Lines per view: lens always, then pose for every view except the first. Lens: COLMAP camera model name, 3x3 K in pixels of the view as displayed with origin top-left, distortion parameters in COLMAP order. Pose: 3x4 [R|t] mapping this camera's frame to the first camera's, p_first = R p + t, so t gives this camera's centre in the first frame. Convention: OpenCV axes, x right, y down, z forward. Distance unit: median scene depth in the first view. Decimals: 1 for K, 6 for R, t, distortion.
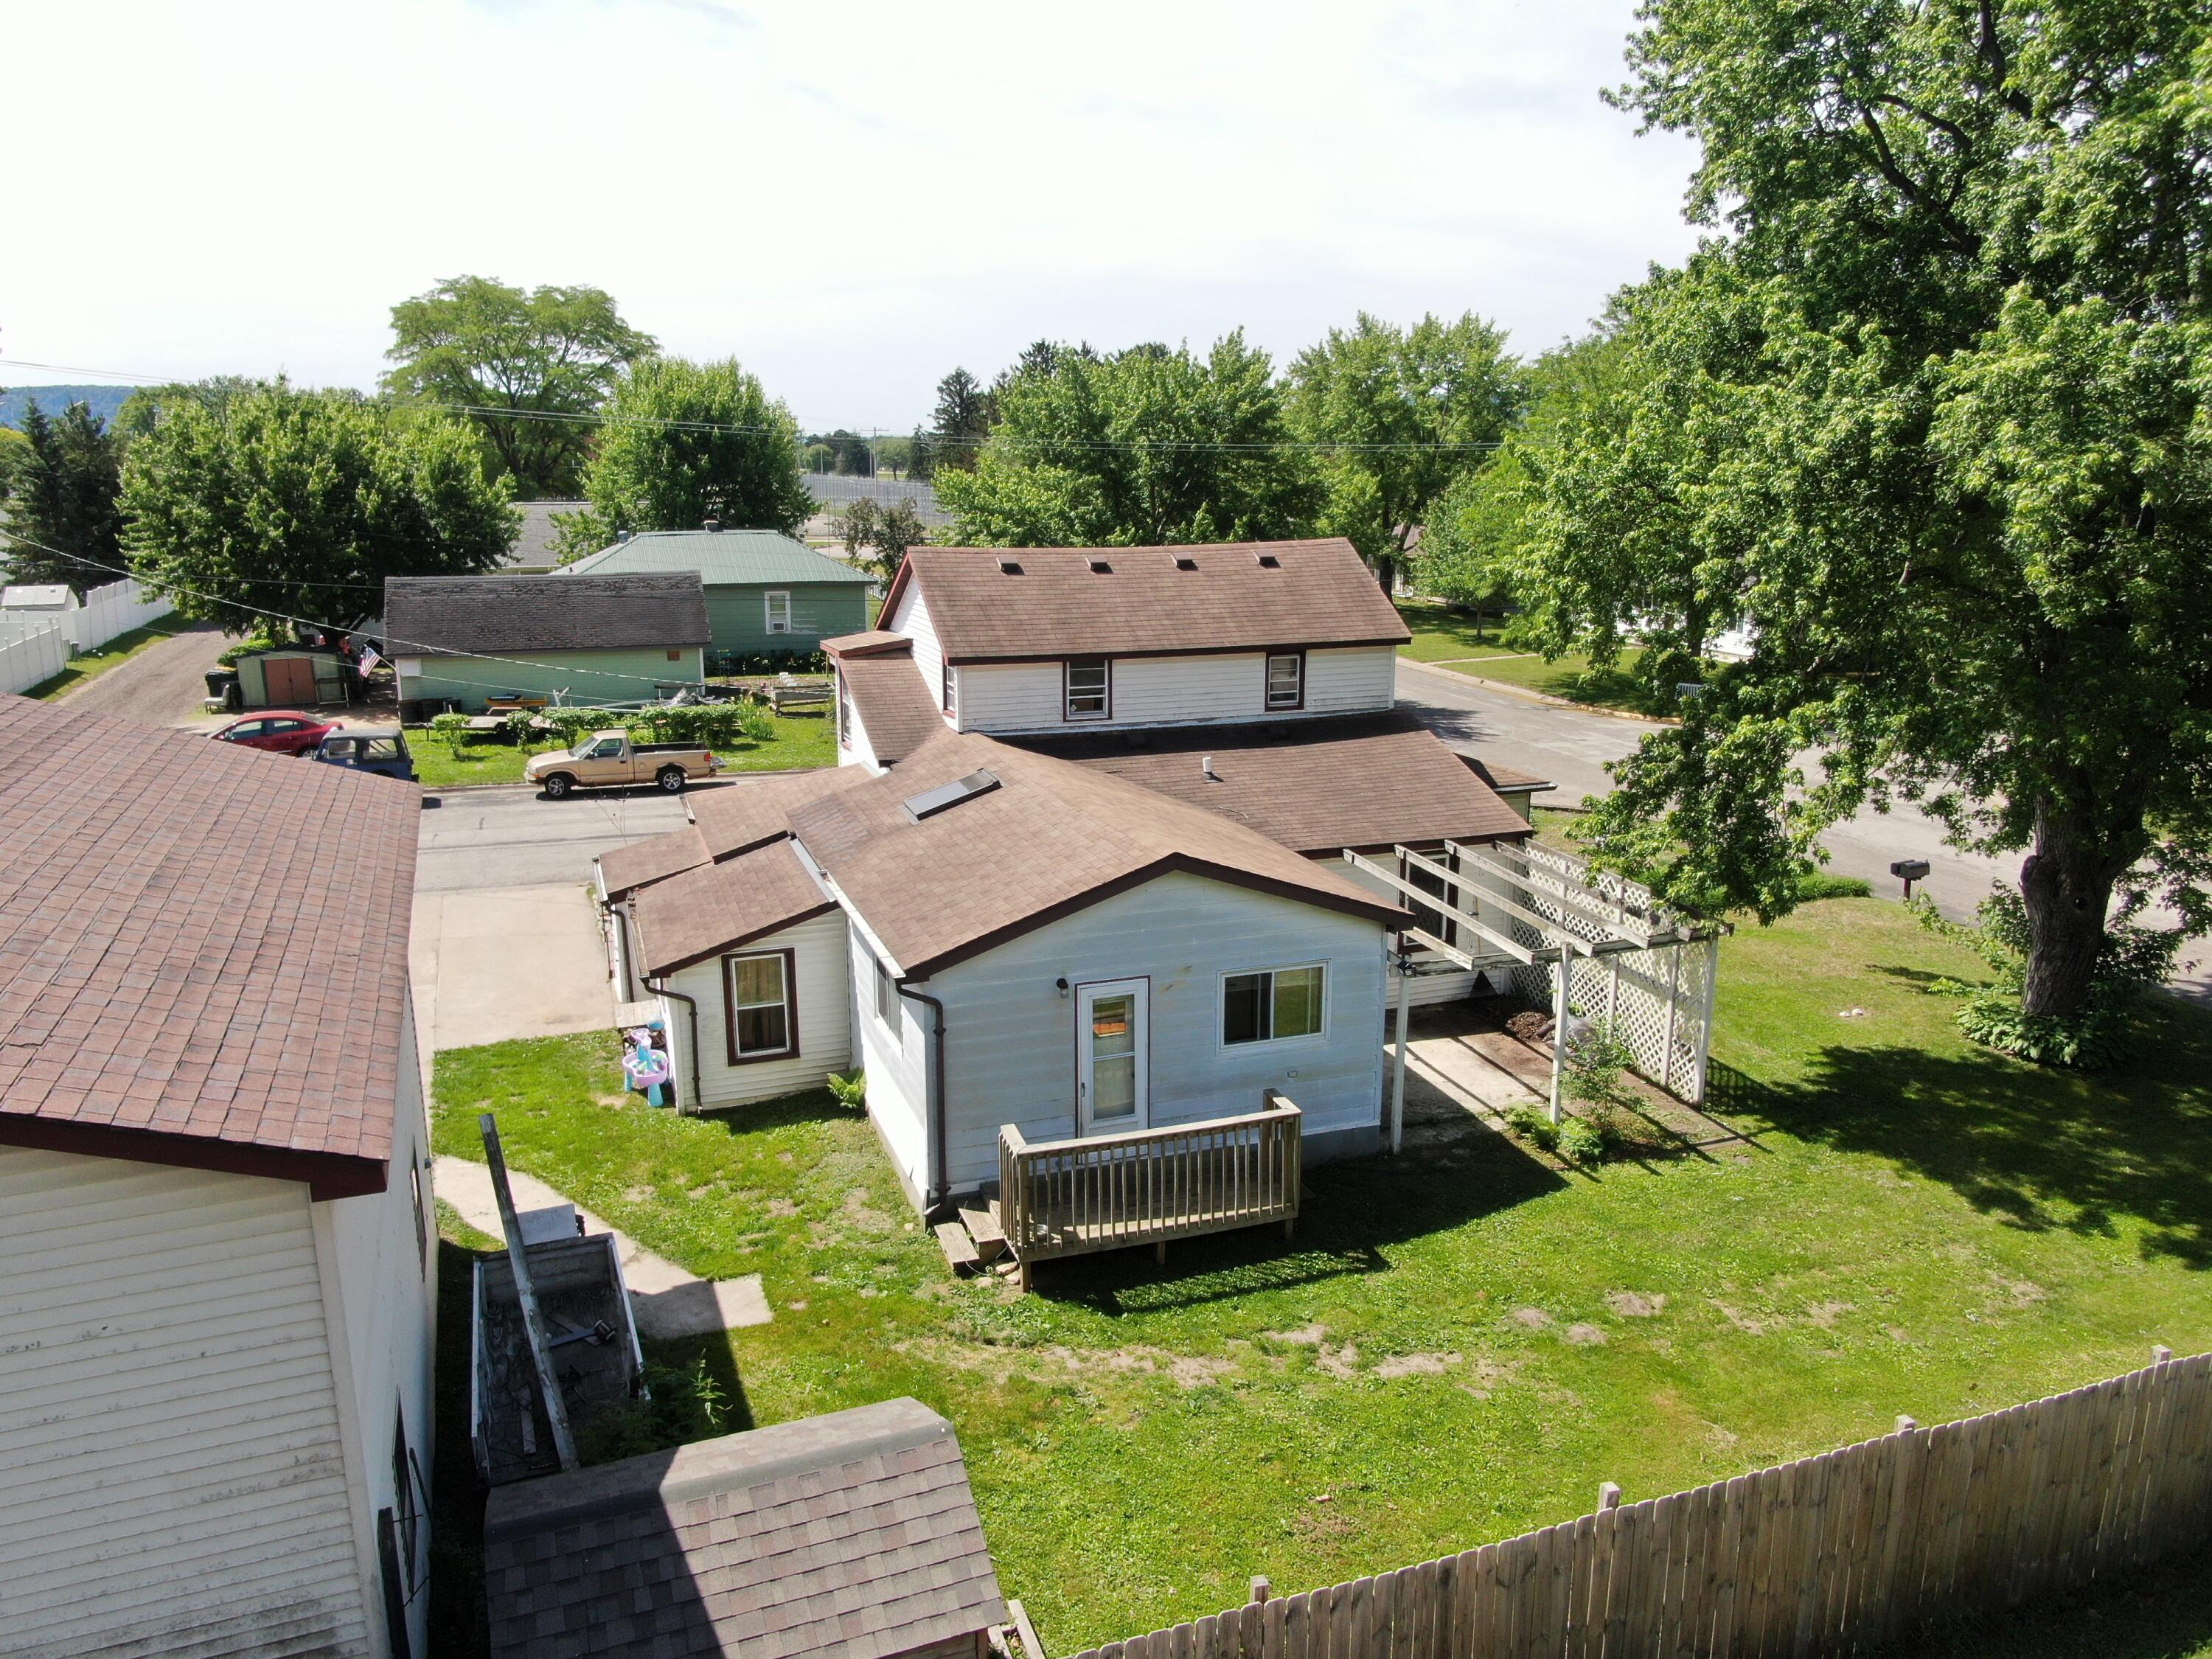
lens RADIAL K [[1586.6, 0, 1106.0], [0, 1586.6, 829.5], [0, 0, 1]] dist [-0.005312, 0.004857]
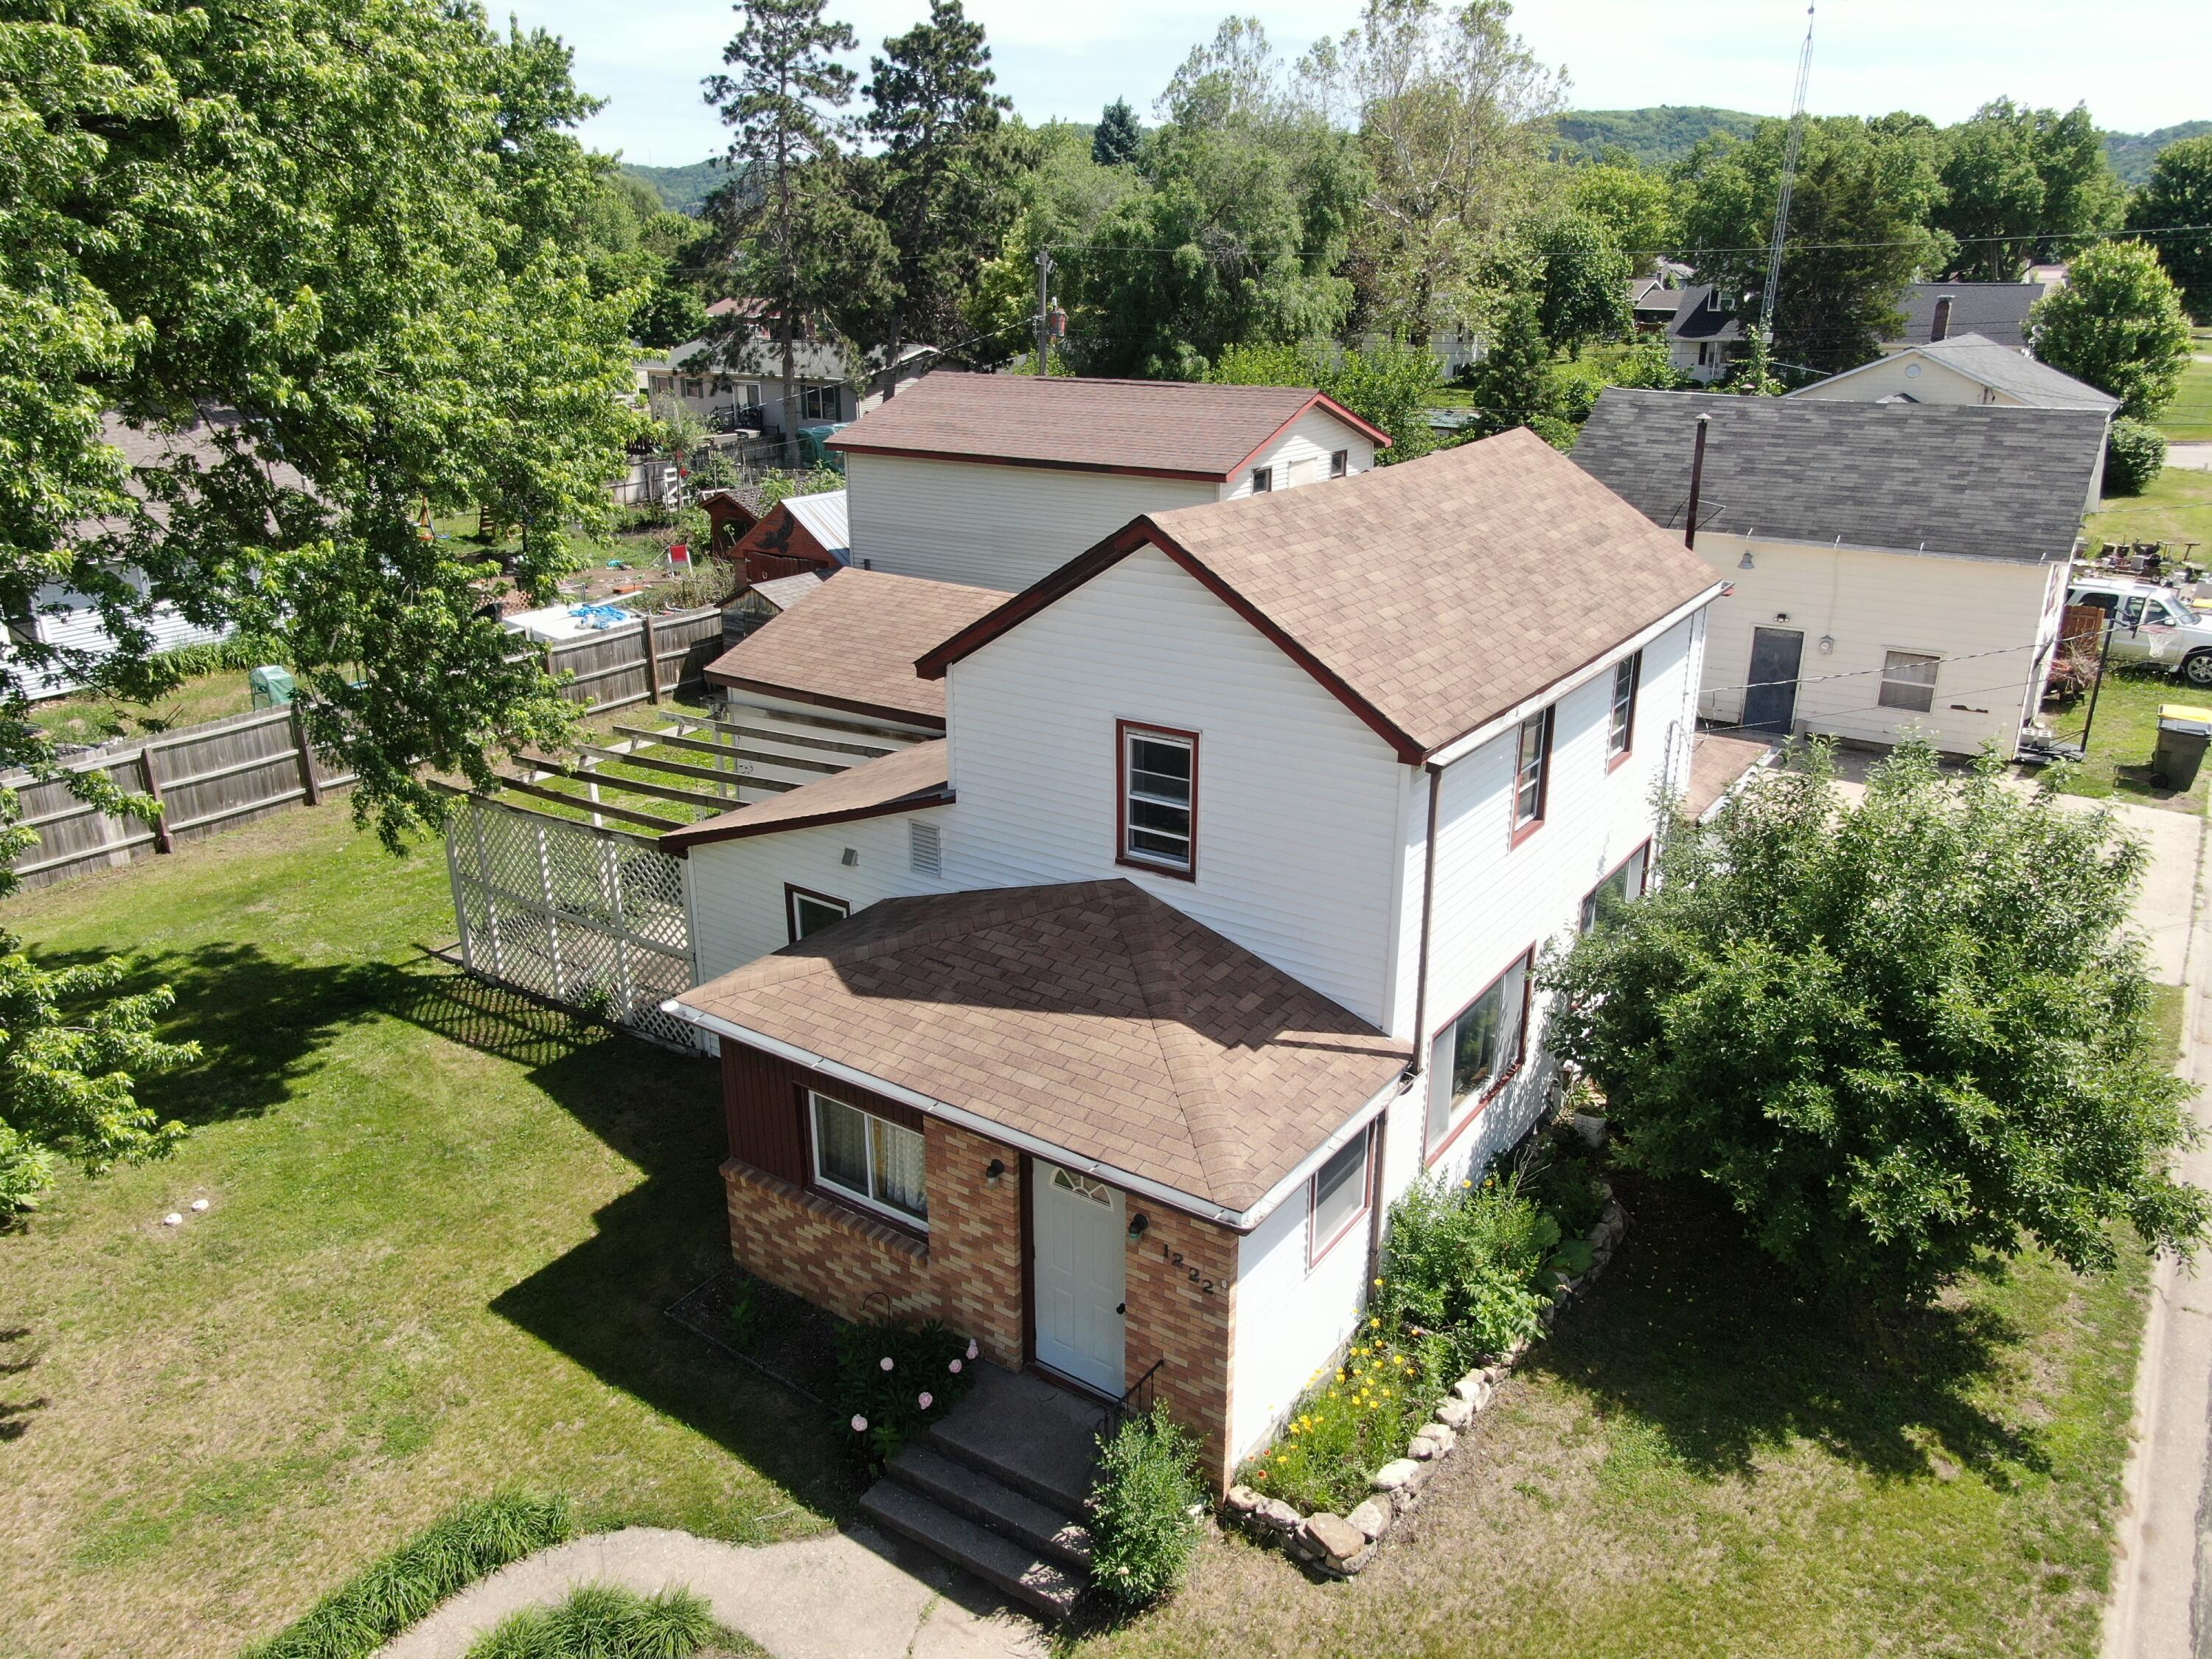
lens RADIAL K [[1595.7, 0, 1099.2], [0, 1595.7, 822.5], [0, 0, 1]] dist [-0.015837, 0.004693]
pose [[-0.828537, 0.193654, -0.525380, 0.577626], [-0.123910, 0.851614, 0.509313, -0.469070], [0.546051, 0.487085, -0.681598, 1.923010]]
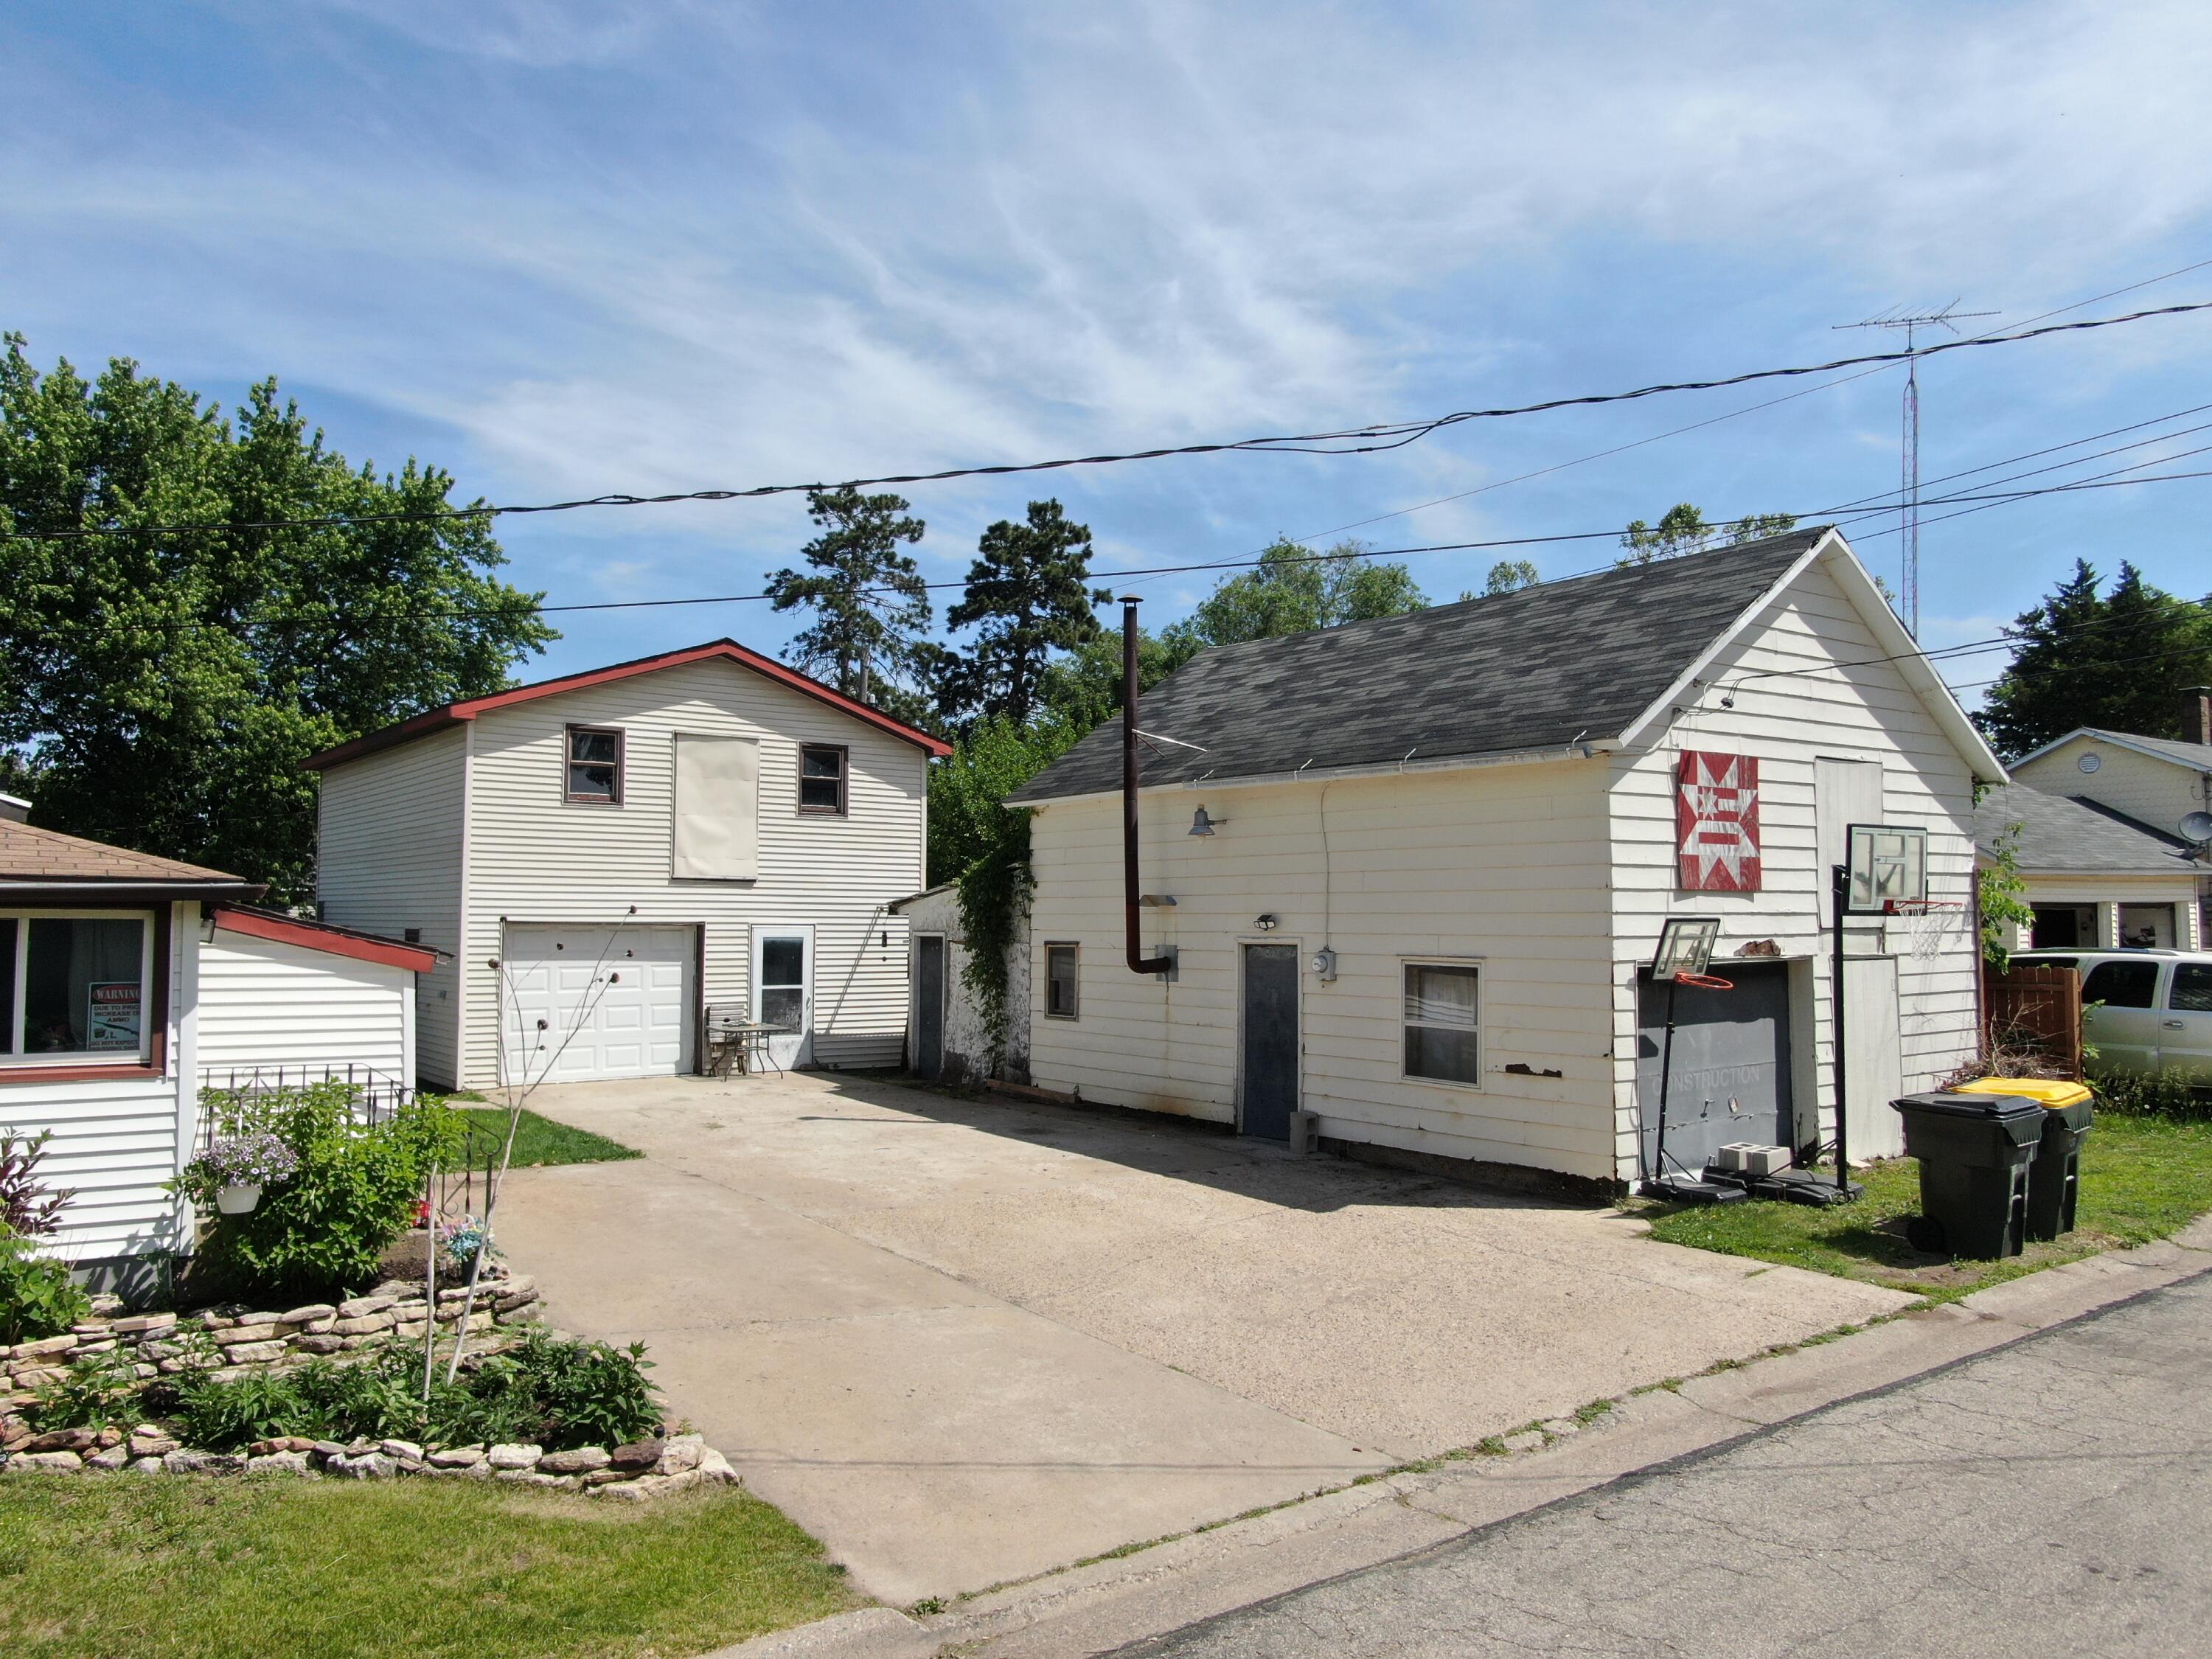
lens RADIAL K [[1595.7, 0, 1099.2], [0, 1595.7, 822.5], [0, 0, 1]] dist [-0.015837, 0.004693]
pose [[-0.971993, -0.013346, -0.234632, -0.492555], [-0.053790, 0.984517, 0.166833, -0.136998], [0.228773, 0.174781, -0.957661, 1.926588]]
